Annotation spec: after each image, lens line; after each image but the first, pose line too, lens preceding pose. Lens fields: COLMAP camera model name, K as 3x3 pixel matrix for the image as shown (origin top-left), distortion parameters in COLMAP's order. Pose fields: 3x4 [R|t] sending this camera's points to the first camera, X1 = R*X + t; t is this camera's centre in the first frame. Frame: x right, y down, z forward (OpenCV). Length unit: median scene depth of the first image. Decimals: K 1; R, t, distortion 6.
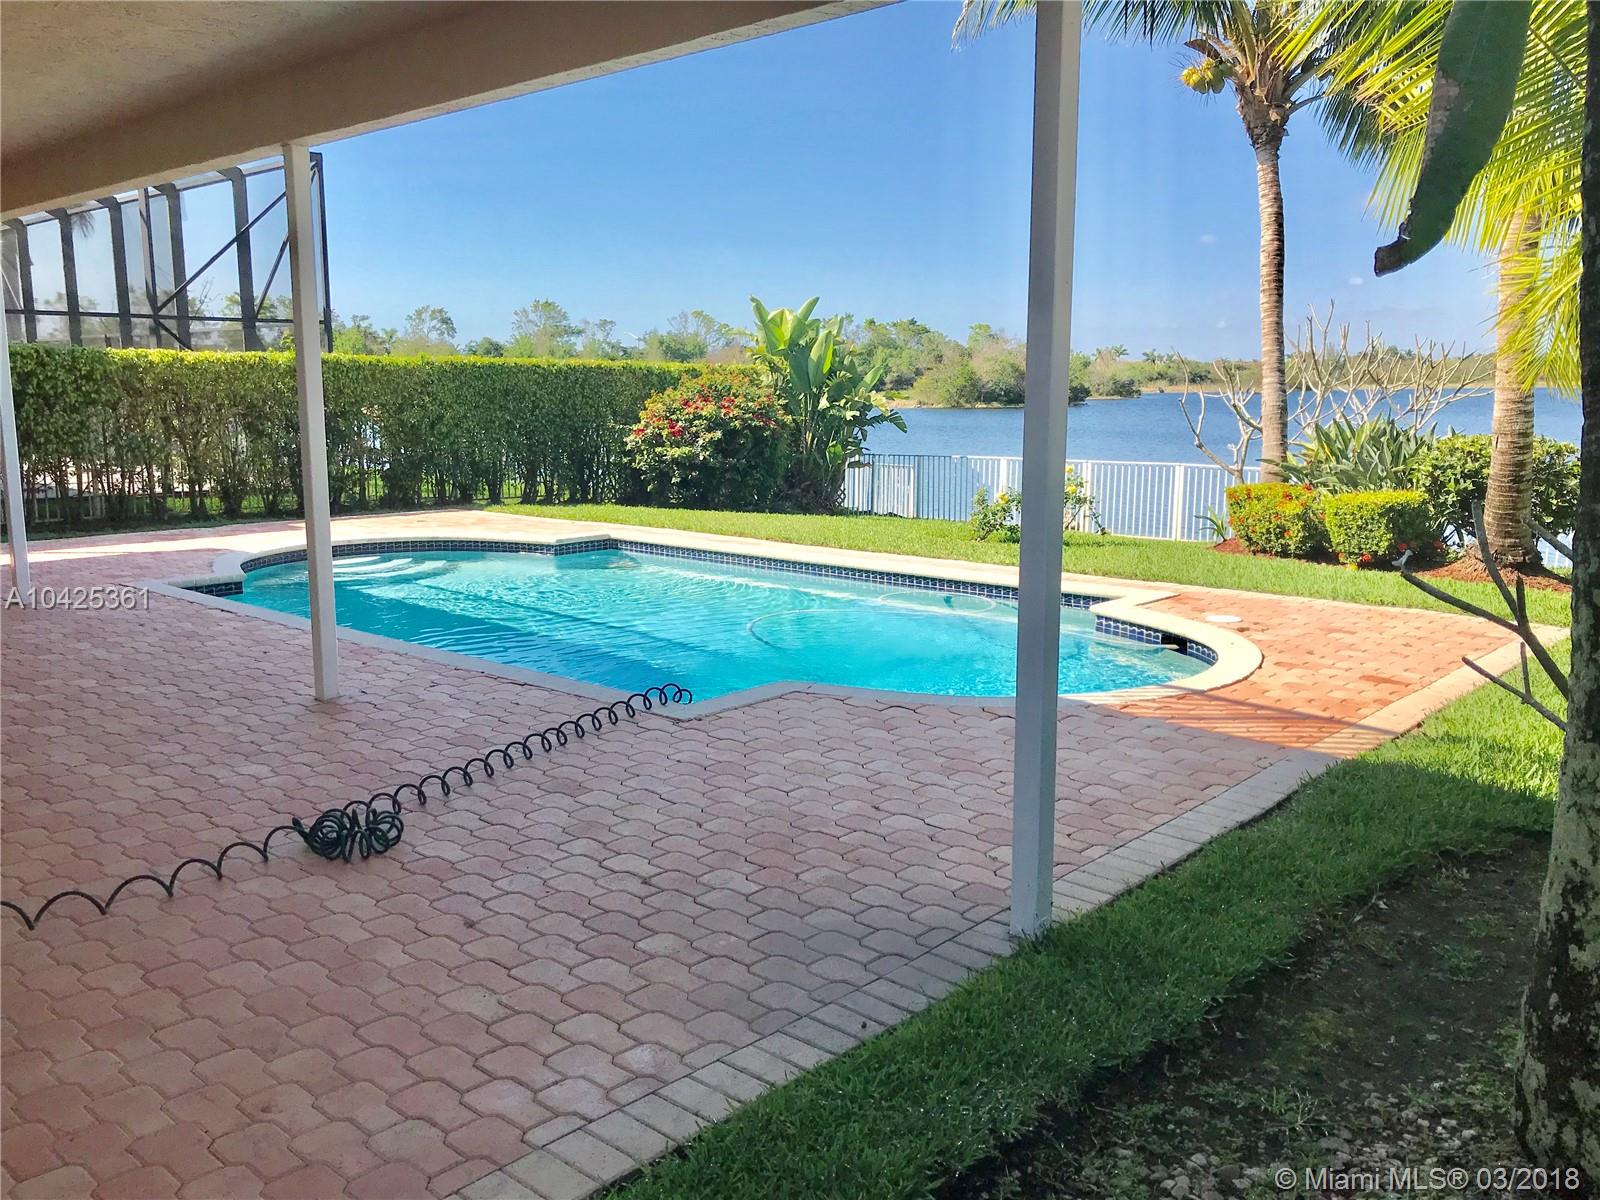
lens RADIAL K [[1313.8, 0, 796.8], [0, 1313.8, 596.6], [0, 0, 1]] dist [0.044324, -0.062266]
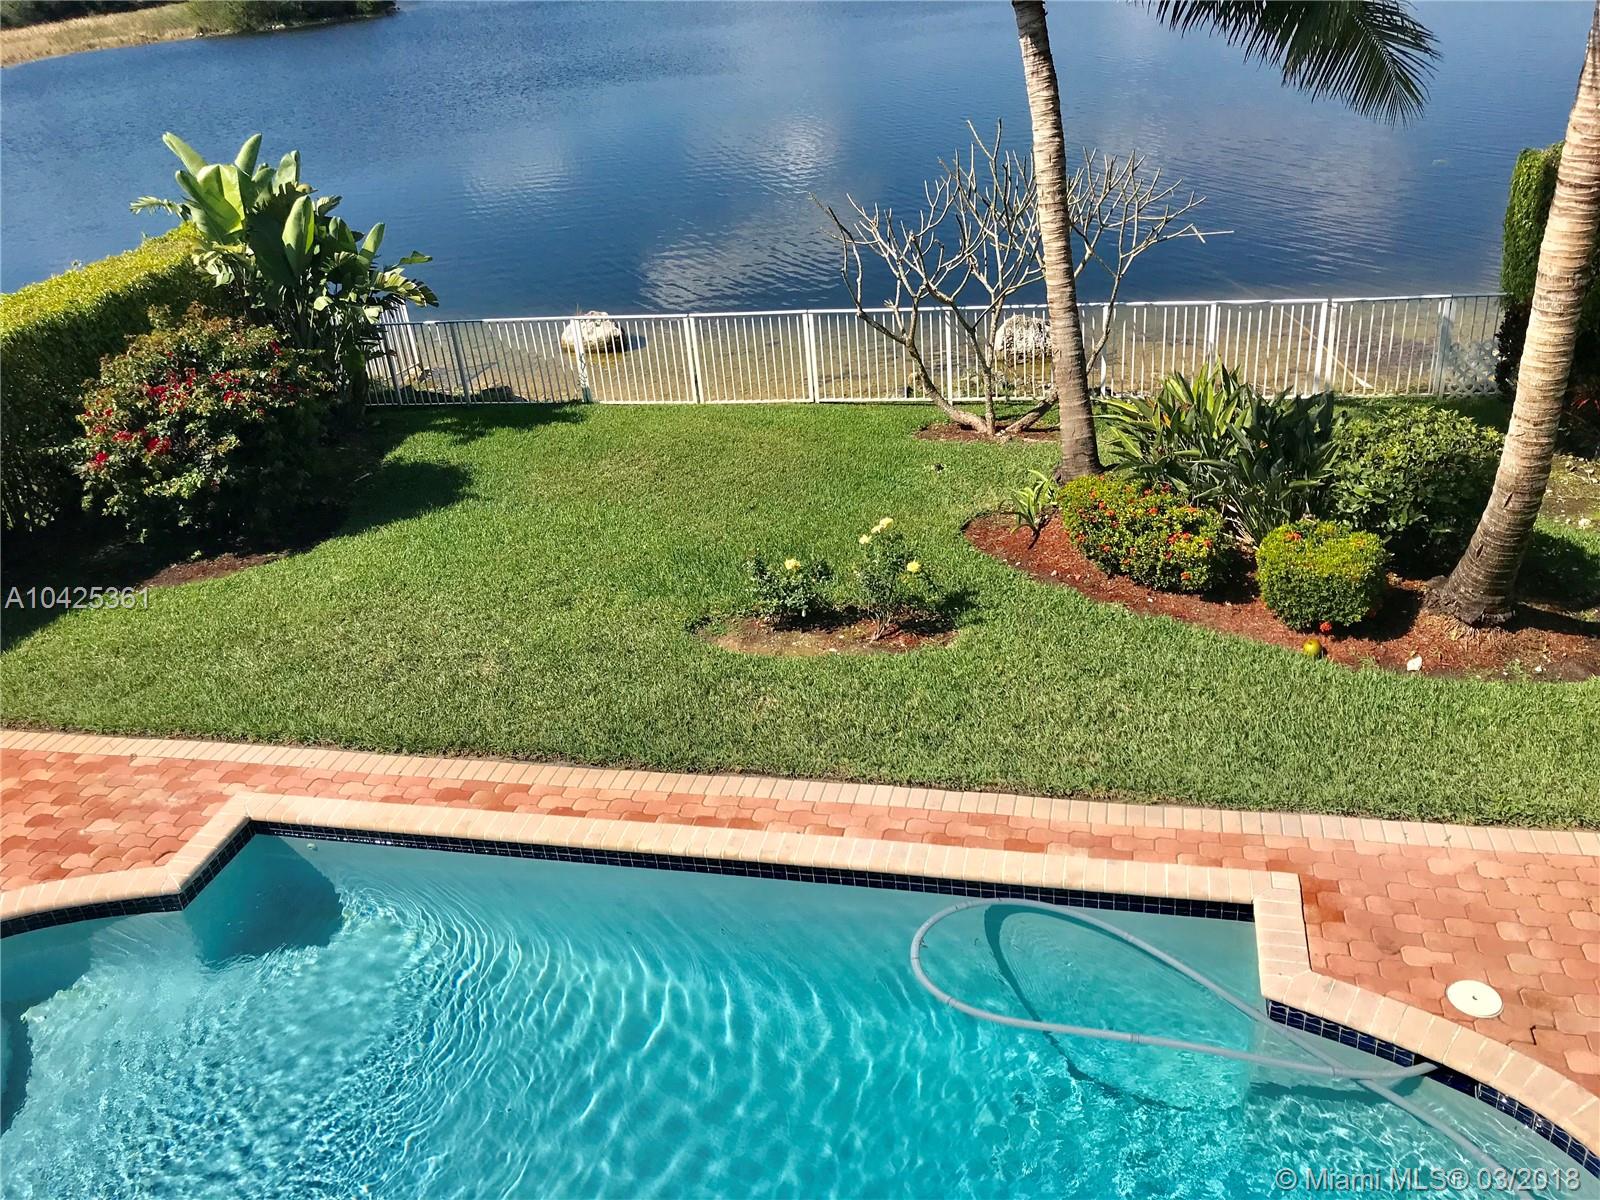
lens RADIAL K [[1314.8, 0, 799.4], [0, 1314.8, 588.9], [0, 0, 1]] dist [0.043570, -0.057598]
pose [[0.871411, -0.289833, 0.395777, -0.124819], [0.165175, 0.933044, 0.319603, -0.282944], [-0.461909, -0.213134, 0.860938, 0.361120]]
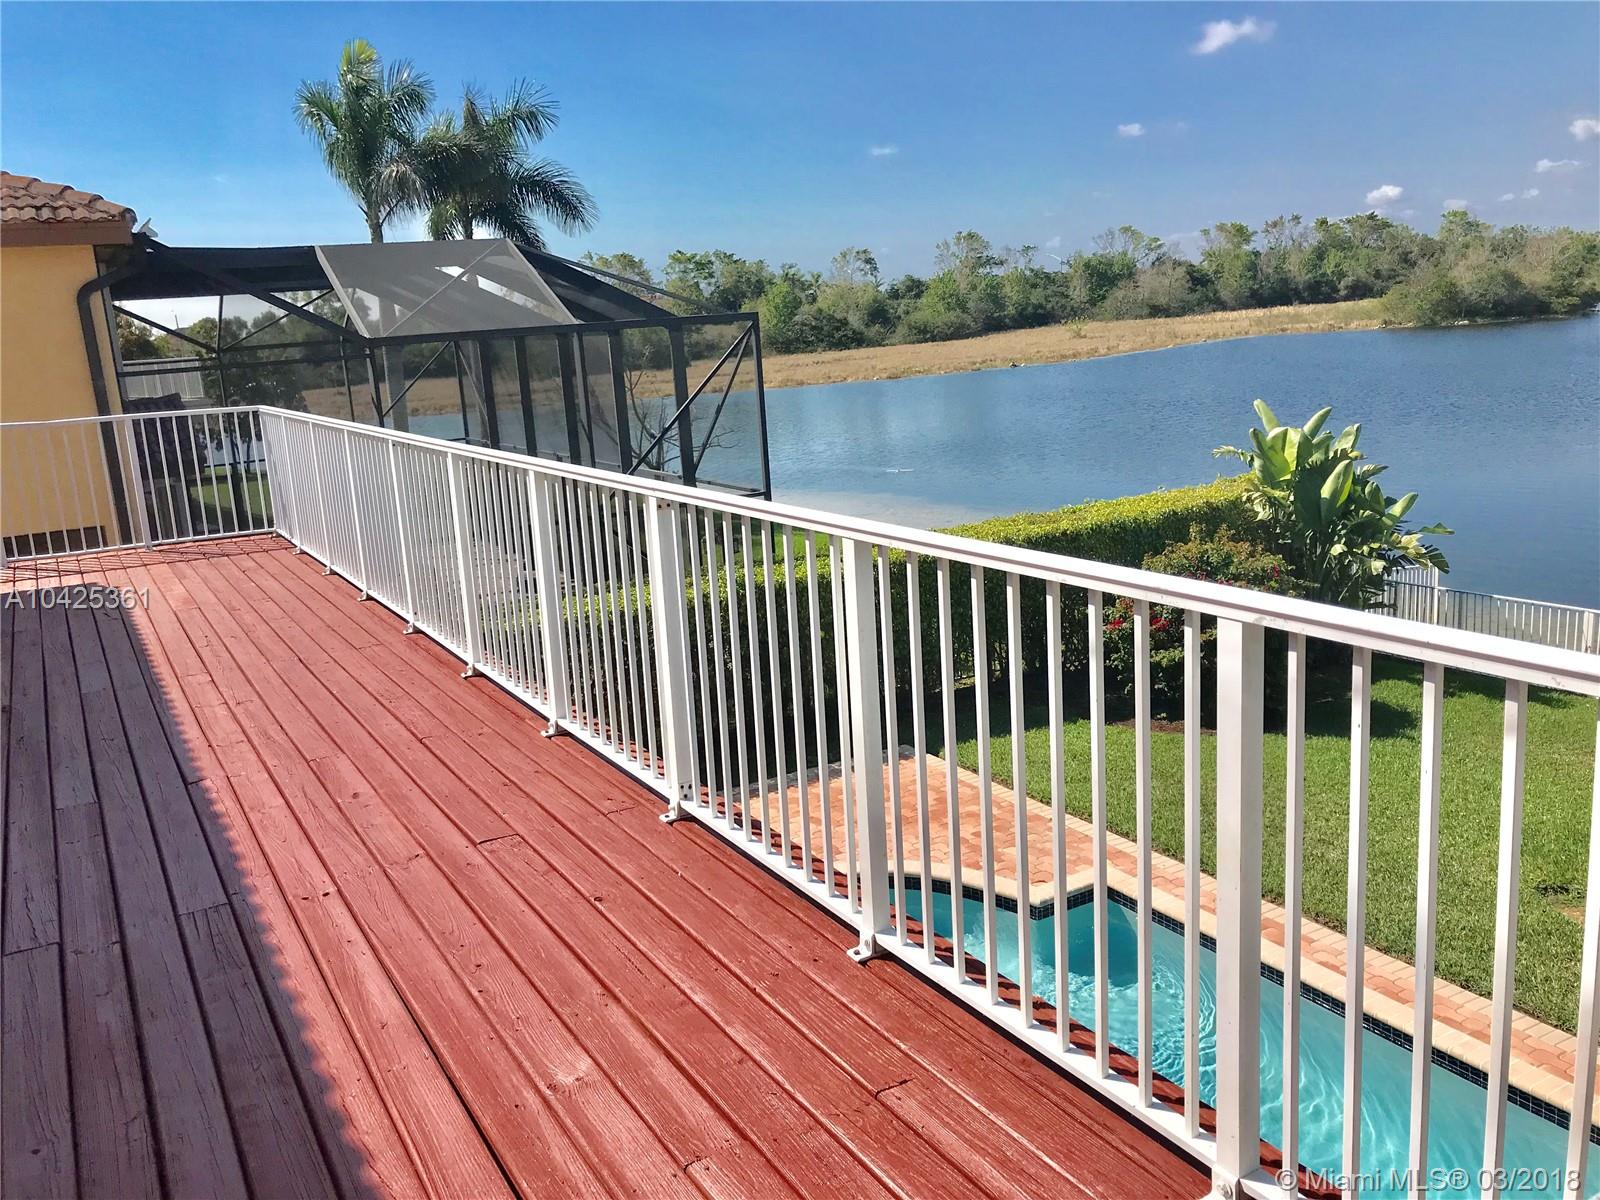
lens RADIAL K [[1313.8, 0, 796.8], [0, 1313.8, 596.6], [0, 0, 1]] dist [0.044324, -0.062266]
pose [[0.950733, 0.009670, -0.309860, -0.067862], [0.009983, 0.998040, 0.061777, -0.257502], [0.309851, -0.061827, 0.948773, 0.179305]]
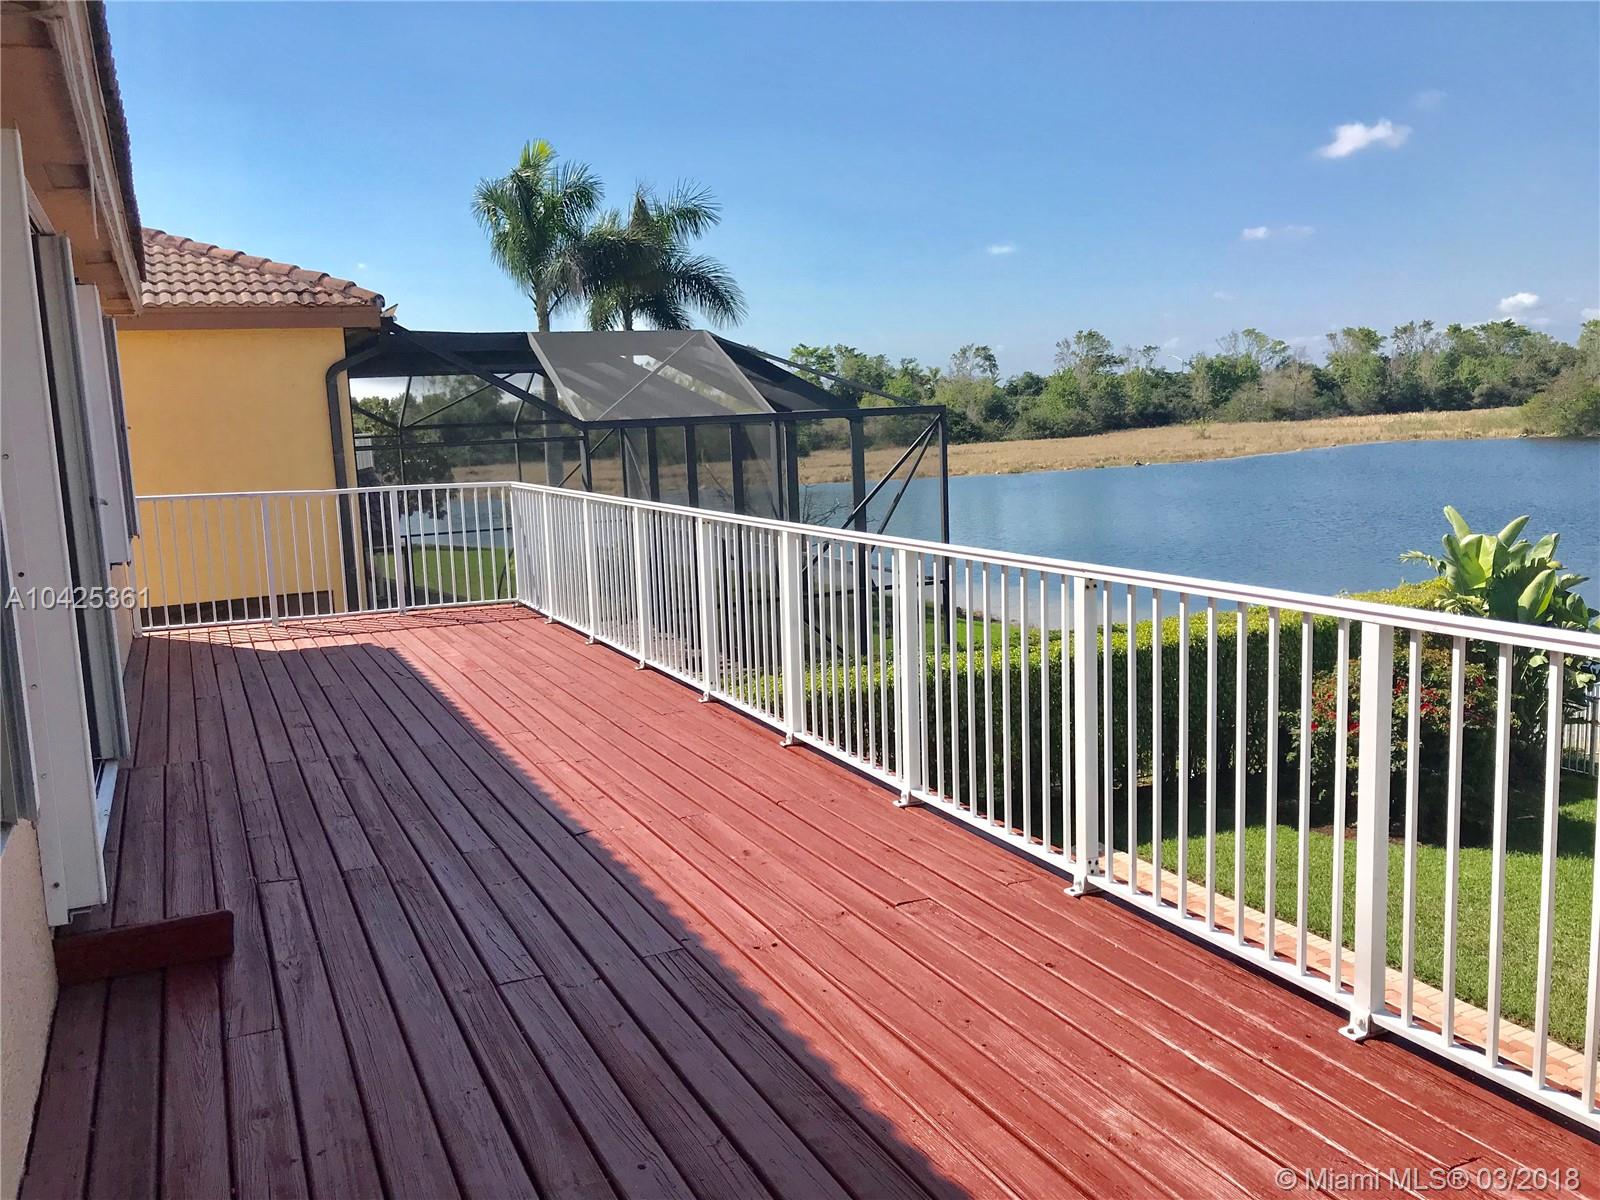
lens RADIAL K [[1319.5, 0, 794.3], [0, 1319.5, 593.8], [0, 0, 1]] dist [0.017381, -0.005674]
pose [[0.922083, 0.021330, -0.386404, -0.127629], [-0.026436, 0.999619, -0.007905, -0.253912], [0.386088, 0.017504, 0.922296, 0.144720]]
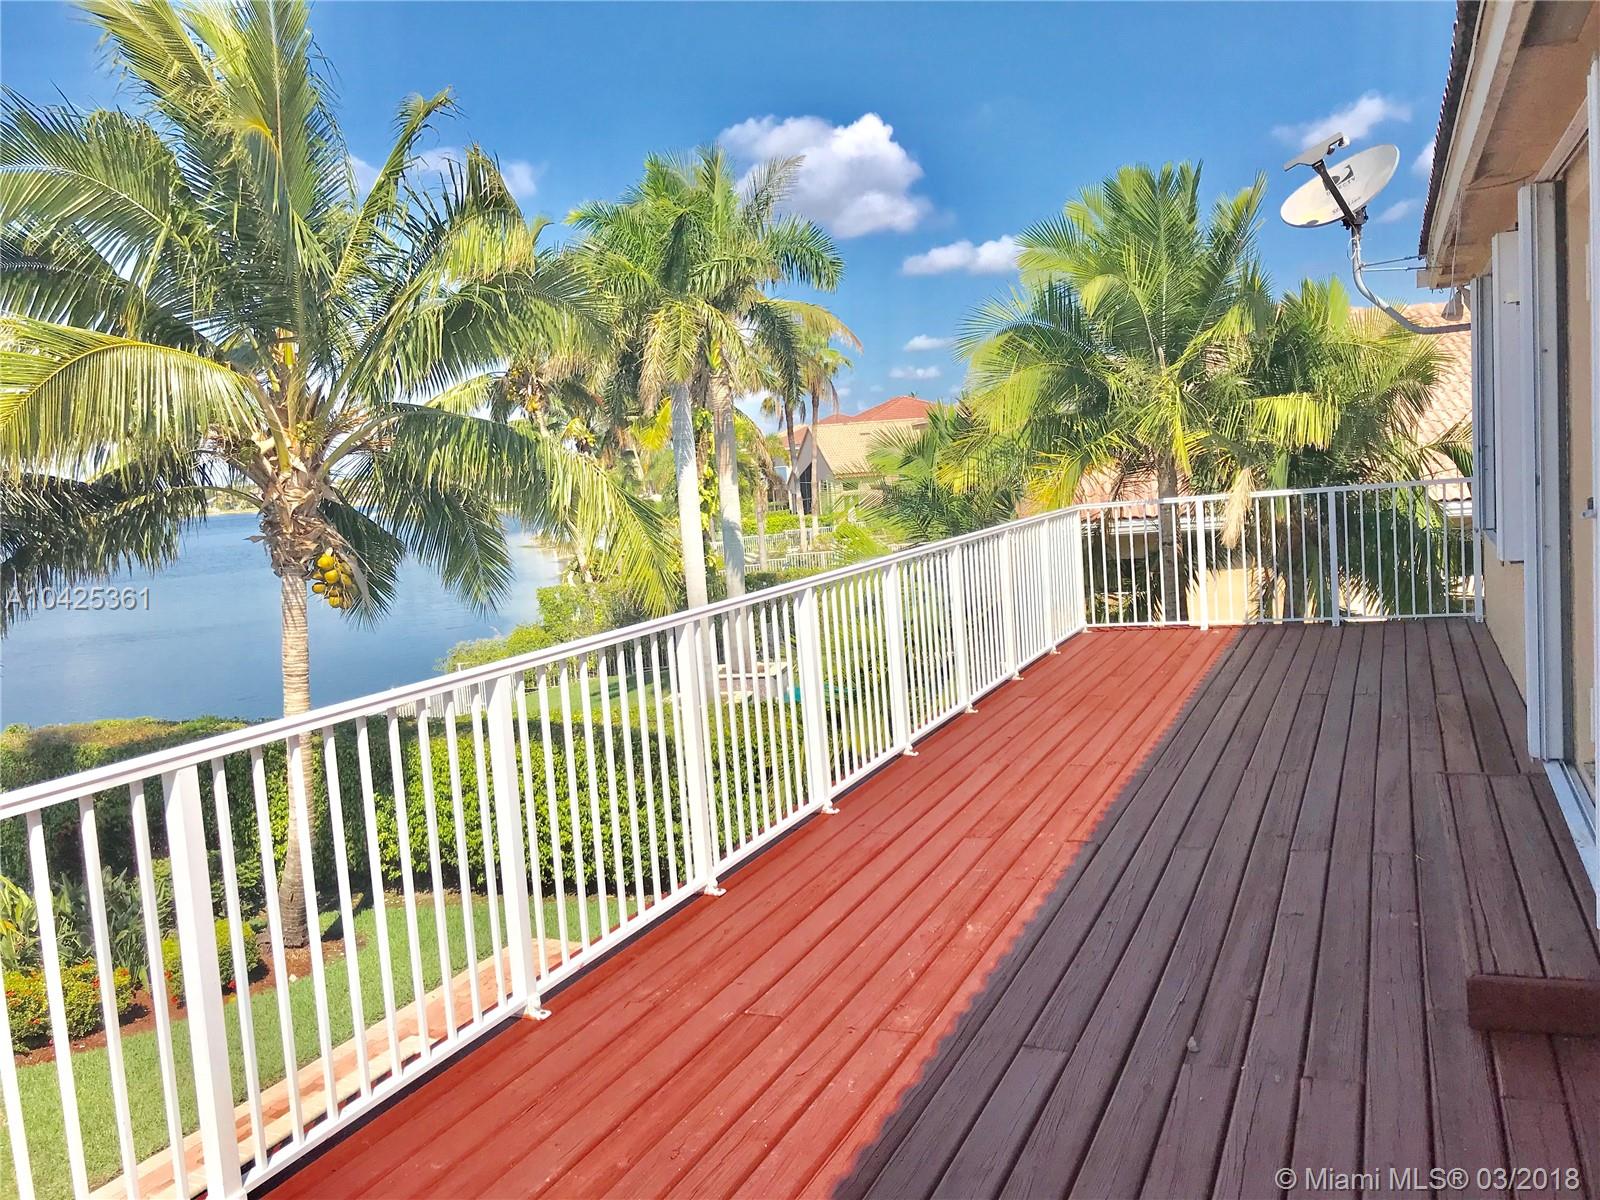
lens RADIAL K [[1319.5, 0, 794.3], [0, 1319.5, 593.8], [0, 0, 1]] dist [0.017381, -0.005674]
pose [[-0.310653, -0.068571, 0.948047, -0.614694], [0.221867, 0.964613, 0.142470, -0.325558], [-0.924267, 0.254599, -0.284447, 0.596254]]
